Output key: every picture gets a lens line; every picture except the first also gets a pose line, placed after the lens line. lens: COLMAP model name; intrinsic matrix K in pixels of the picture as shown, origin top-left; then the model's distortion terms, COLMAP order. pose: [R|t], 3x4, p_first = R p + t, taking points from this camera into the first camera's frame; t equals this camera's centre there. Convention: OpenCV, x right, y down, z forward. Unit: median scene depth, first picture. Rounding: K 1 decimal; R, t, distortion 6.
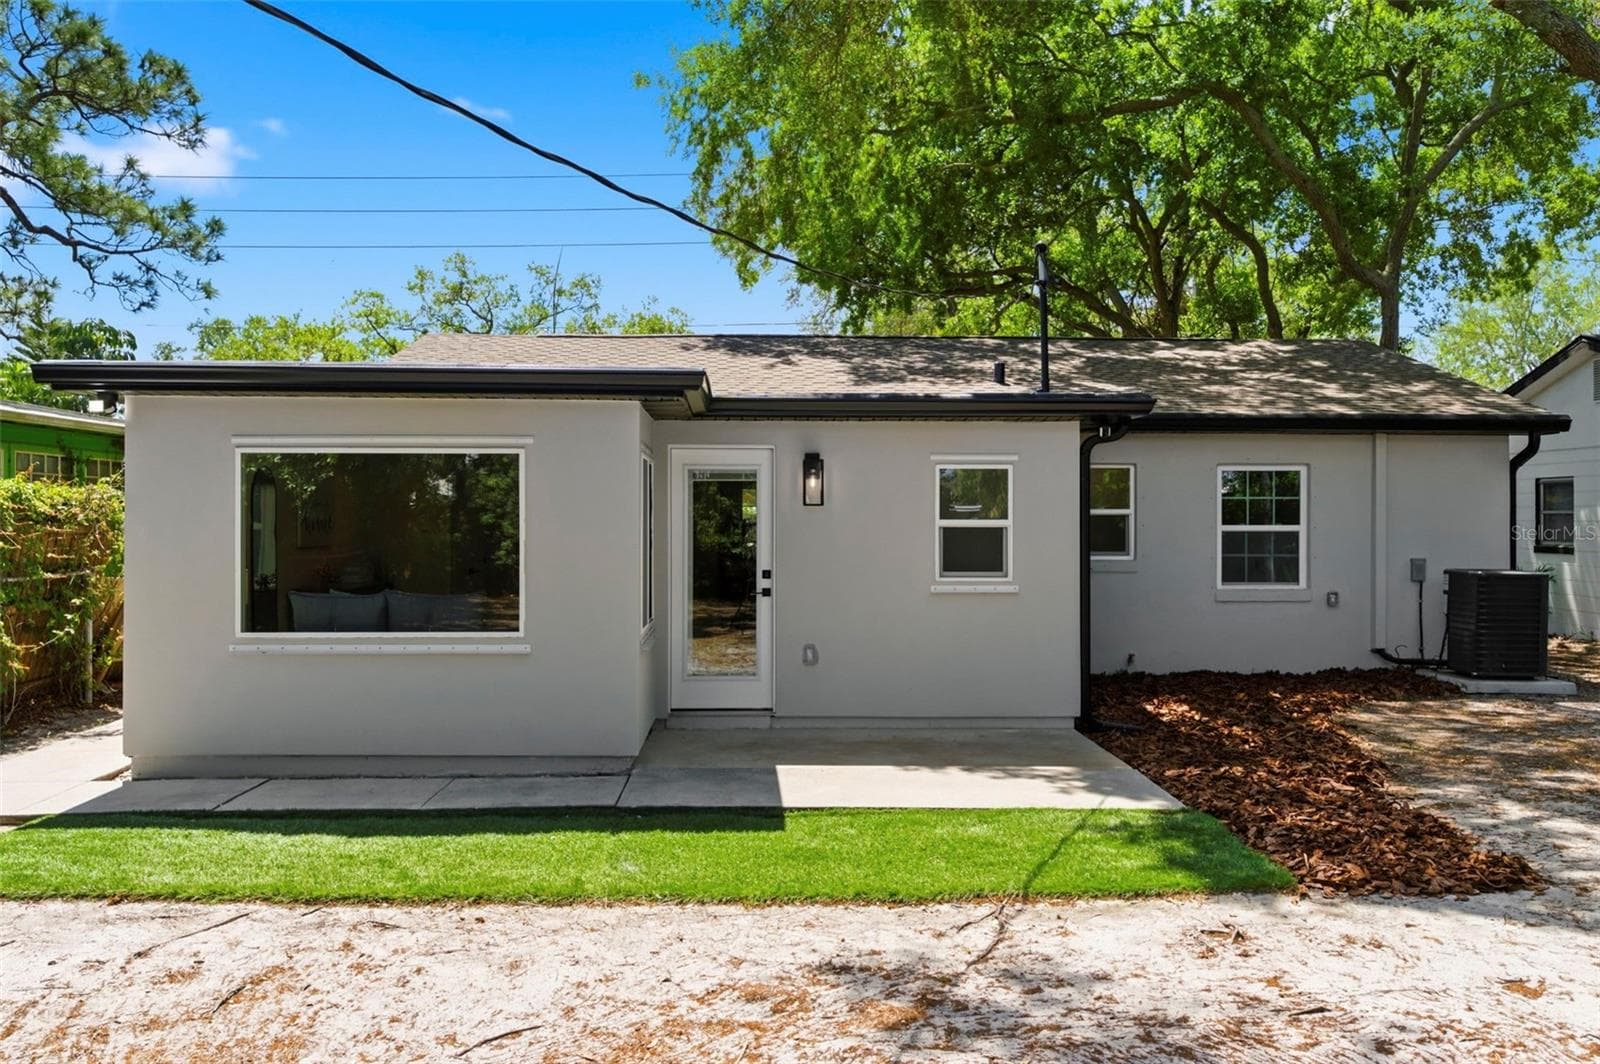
lens RADIAL K [[1369.9, 0, 795.7], [0, 1369.9, 503.7], [0, 0, 1]] dist [-0.002522, 0.009435]
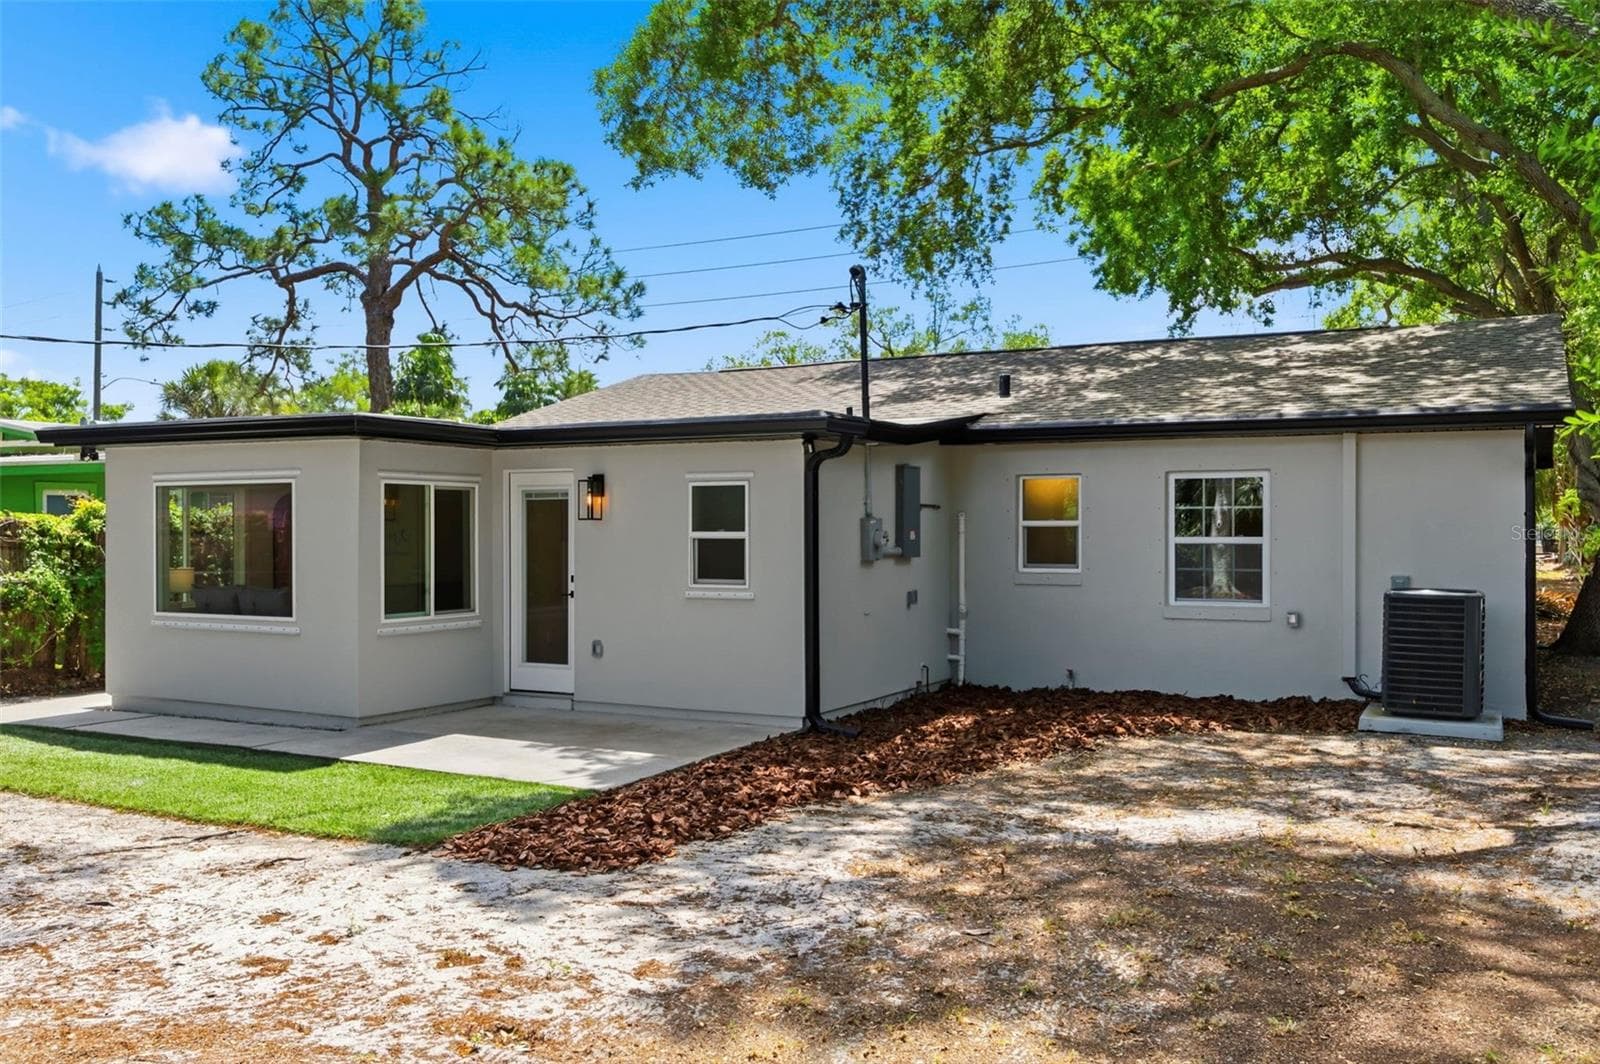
lens RADIAL K [[1369.9, 0, 808.5], [0, 1369.9, 527.8], [0, 0, 1]] dist [-0.002522, 0.009435]
pose [[0.866513, -0.003623, -0.499142, 0.566642], [0.007406, 0.999957, 0.005599, 0.002244], [0.499100, -0.008548, 0.866502, 0.064405]]
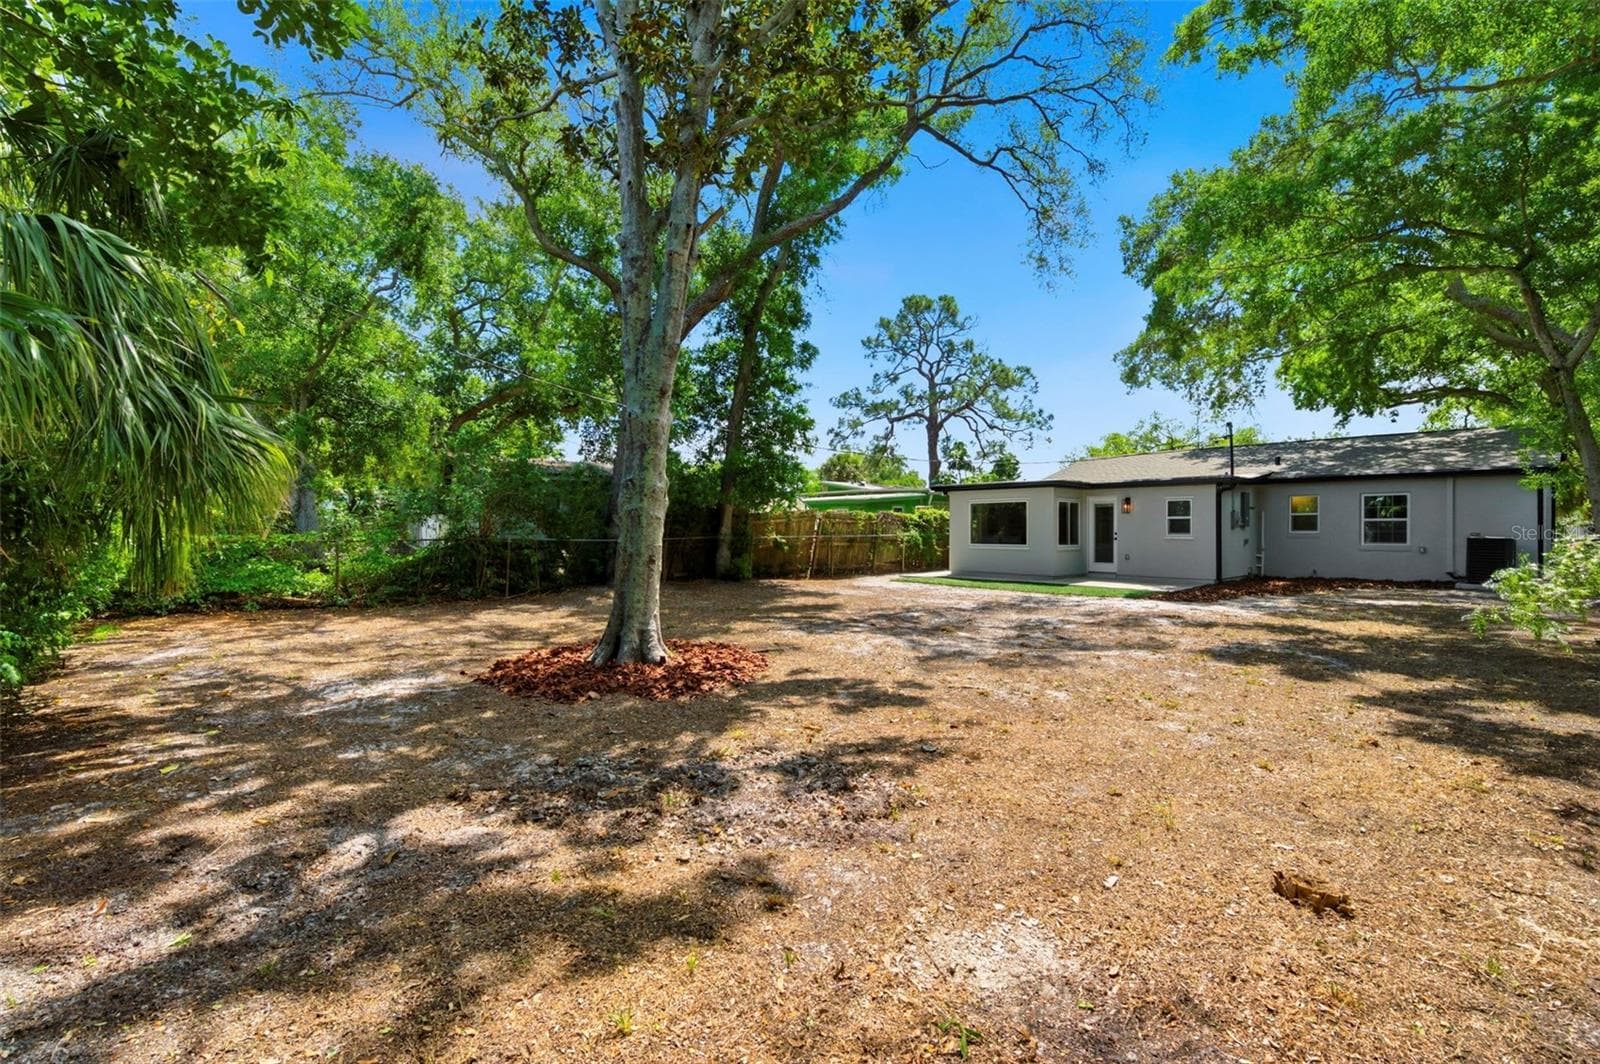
lens RADIAL K [[699.4, 0, 803.9], [0, 699.4, 522.0], [0, 0, 1]] dist [0.011711, 0.000794]
pose [[0.646298, -0.009643, -0.763024, 0.620541], [0.011727, 0.999928, -0.002704, 0.013985], [0.762995, -0.007200, 0.646364, -0.551372]]
